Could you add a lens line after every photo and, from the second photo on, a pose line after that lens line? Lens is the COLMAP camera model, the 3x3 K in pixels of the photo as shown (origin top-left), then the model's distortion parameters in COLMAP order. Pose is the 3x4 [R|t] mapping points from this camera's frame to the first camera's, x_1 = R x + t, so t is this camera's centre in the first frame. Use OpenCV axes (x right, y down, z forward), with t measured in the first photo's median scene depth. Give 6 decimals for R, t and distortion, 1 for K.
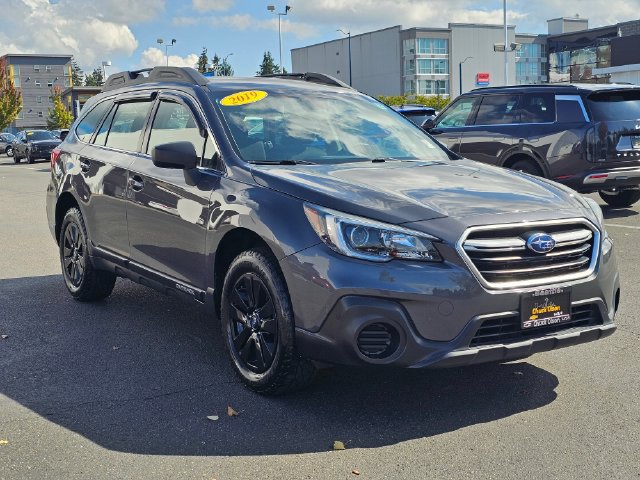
lens RADIAL K [[904.2, 0, 319.3], [0, 904.2, 240.9], [0, 0, 1]] dist [0.061372, 0.000000]
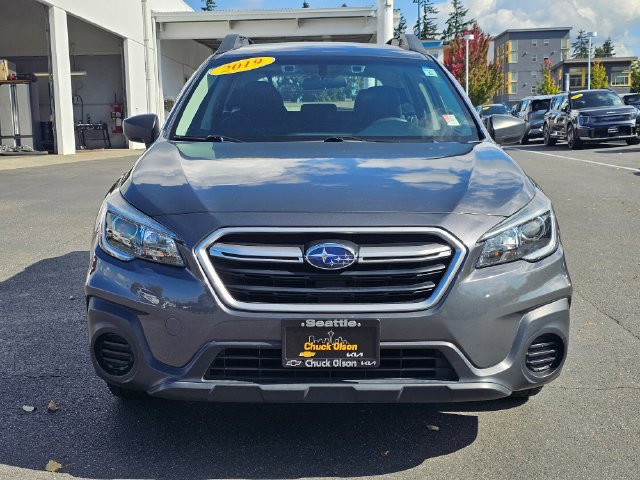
lens RADIAL K [[904.2, 0, 317.3], [0, 904.2, 239.9], [0, 0, 1]] dist [0.061372, 0.000000]
pose [[0.832311, 0.085263, -0.547712, 0.622594], [-0.070823, 0.996358, 0.047482, -0.044141], [0.549766, -0.000729, 0.835319, 0.371805]]
